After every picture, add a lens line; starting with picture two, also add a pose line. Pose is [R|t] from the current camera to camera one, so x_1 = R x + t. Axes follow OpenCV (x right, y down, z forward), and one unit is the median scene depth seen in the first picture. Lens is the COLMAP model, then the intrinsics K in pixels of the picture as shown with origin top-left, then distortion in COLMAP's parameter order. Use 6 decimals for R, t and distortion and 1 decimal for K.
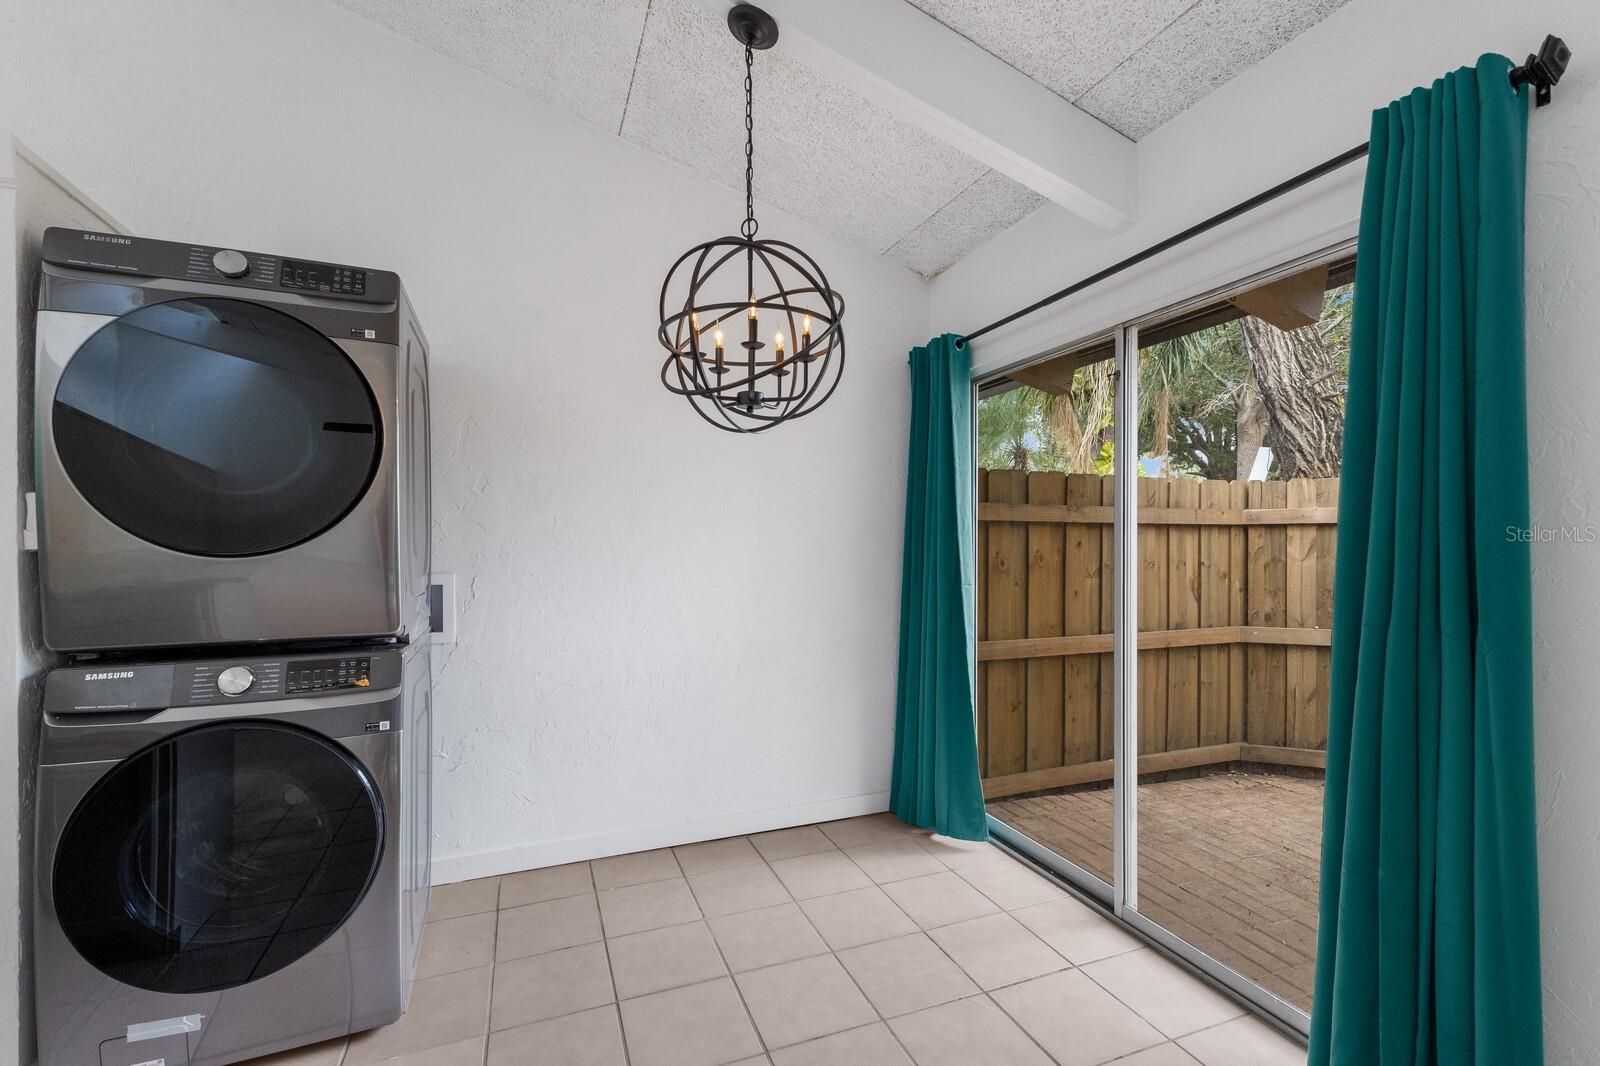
lens RADIAL K [[689.1, 0, 792.6], [0, 689.1, 544.8], [0, 0, 1]] dist [0.013736, 0.000462]
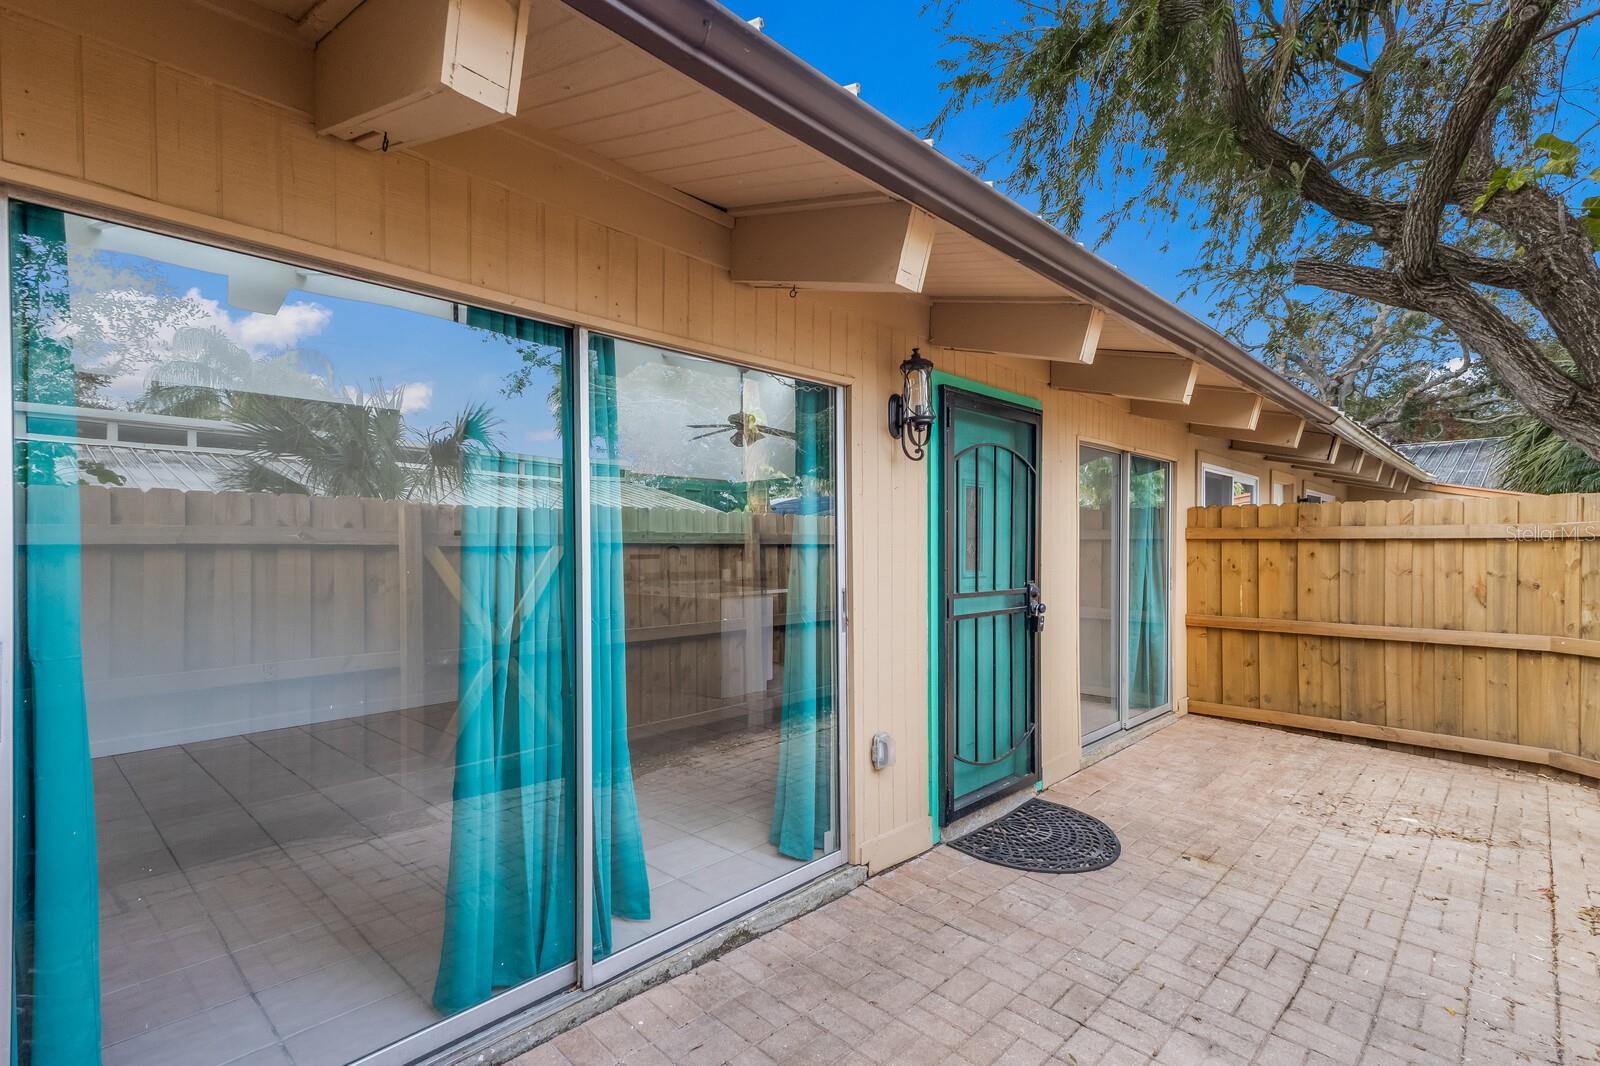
lens RADIAL K [[765.2, 0, 802.9], [0, 765.2, 548.4], [0, 0, 1]] dist [0.020913, -0.002039]
pose [[0.408691, 0.000588, -0.912673, 1.814850], [-0.004045, 0.999991, -0.001167, -0.009213], [0.912664, 0.004169, 0.408690, -0.707933]]
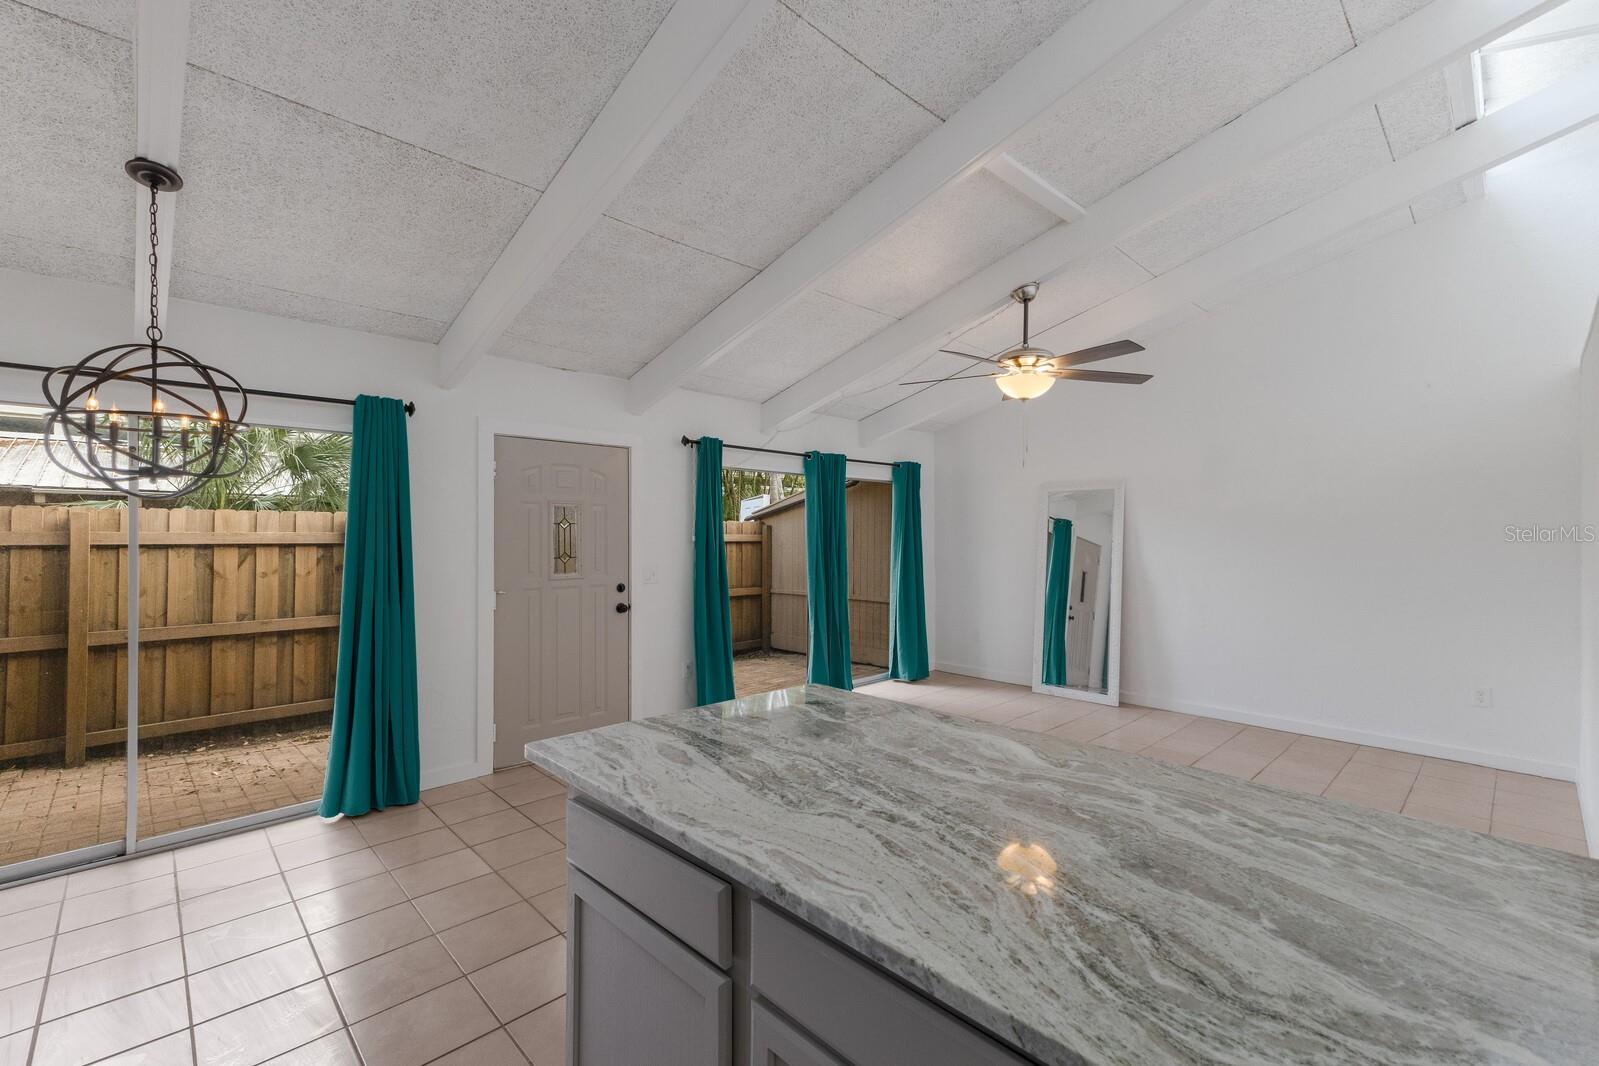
lens RADIAL K [[688.7, 0, 802.8], [0, 688.7, 527.9], [0, 0, 1]] dist [0.013736, 0.000462]
pose [[-0.385765, 0.011220, 0.922529, -1.046628], [0.005517, 0.999936, -0.009855, -0.057519], [-0.922580, 0.001288, -0.385803, 0.260300]]
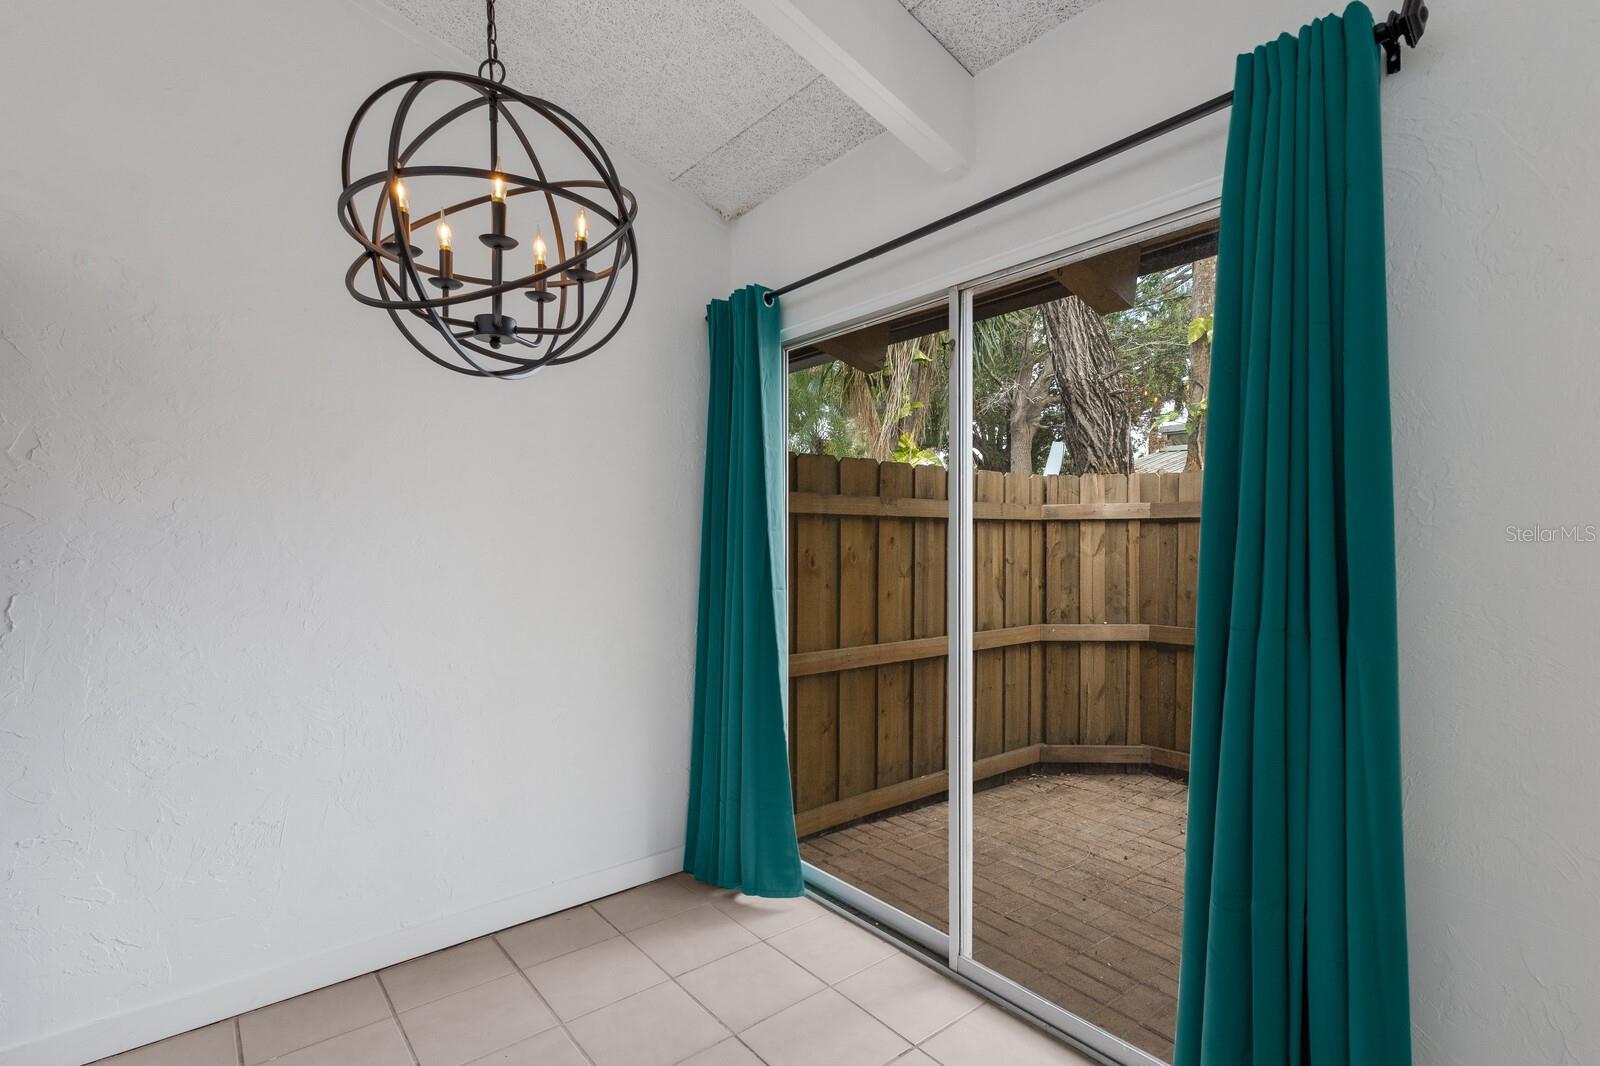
lens RADIAL K [[765.2, 0, 801.8], [0, 765.2, 542.3], [0, 0, 1]] dist [0.020913, -0.002039]
pose [[0.951081, -0.002706, 0.308931, -0.005529], [0.002649, 0.999996, 0.000604, 0.000827], [-0.308932, 0.000244, 0.951084, 0.115056]]
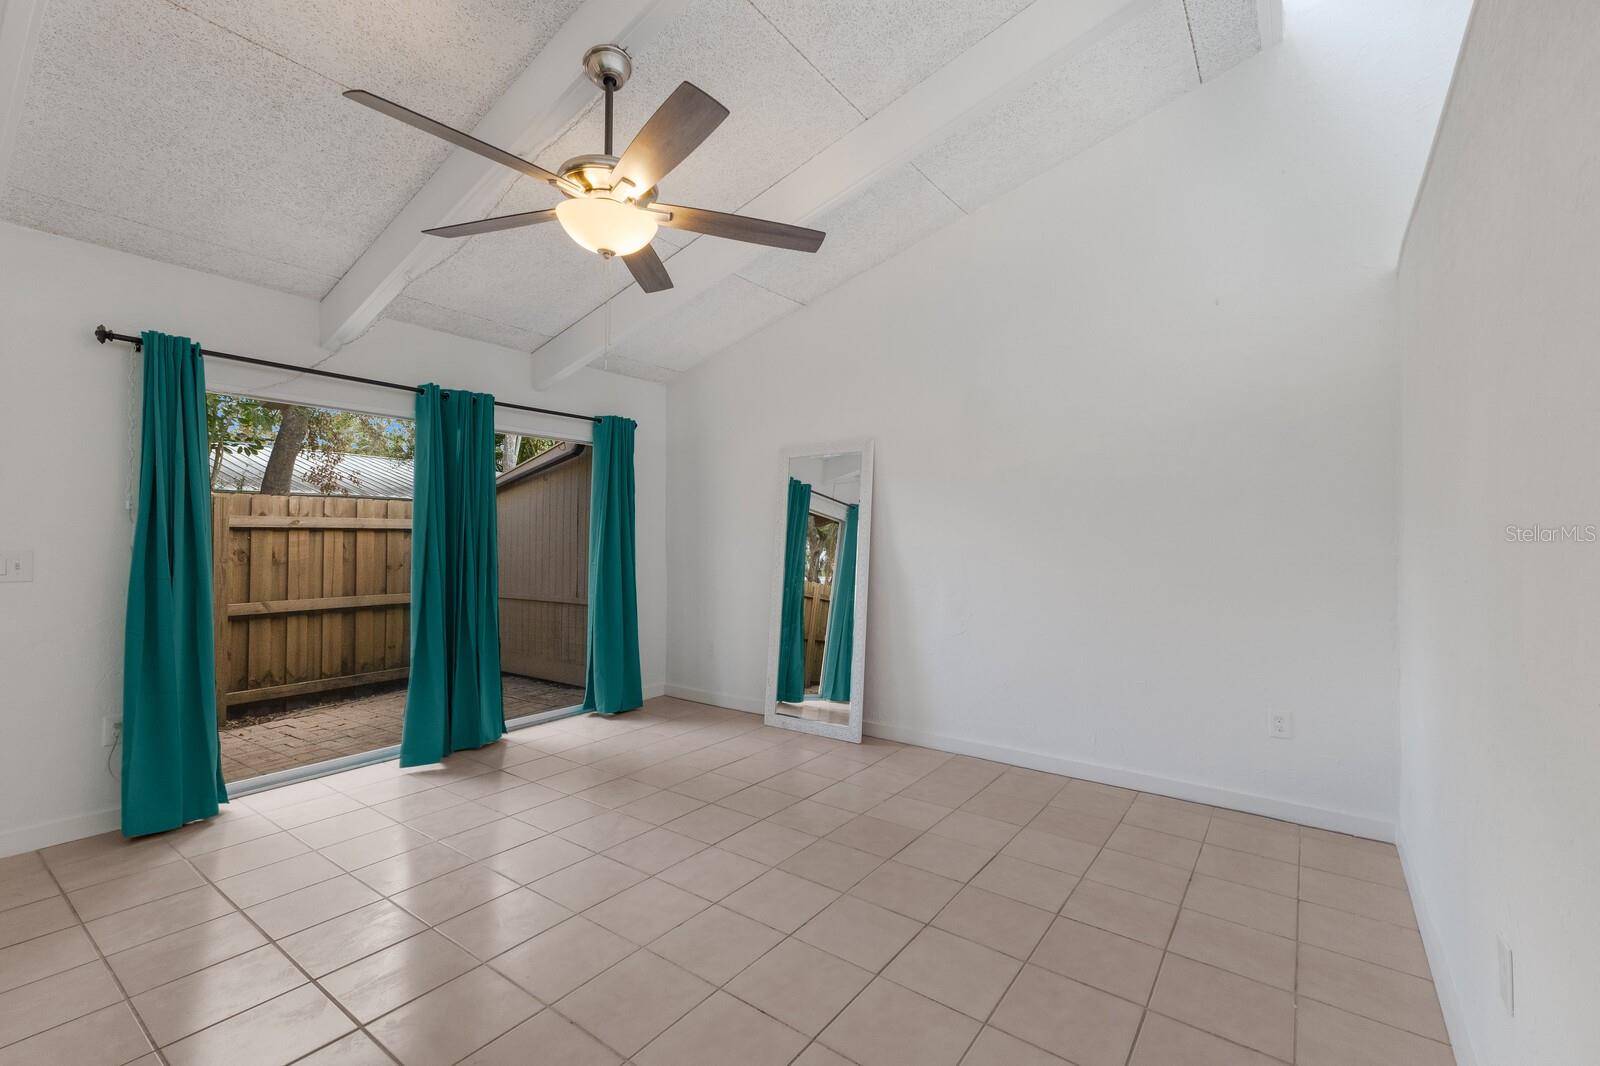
lens RADIAL K [[689.1, 0, 805.8], [0, 689.1, 523.6], [0, 0, 1]] dist [0.013736, 0.000462]
pose [[-0.542378, 0.018671, 0.839927, -0.729109], [0.002938, 0.999789, -0.020327, 0.004289], [-0.840130, -0.008557, -0.542318, -0.462381]]
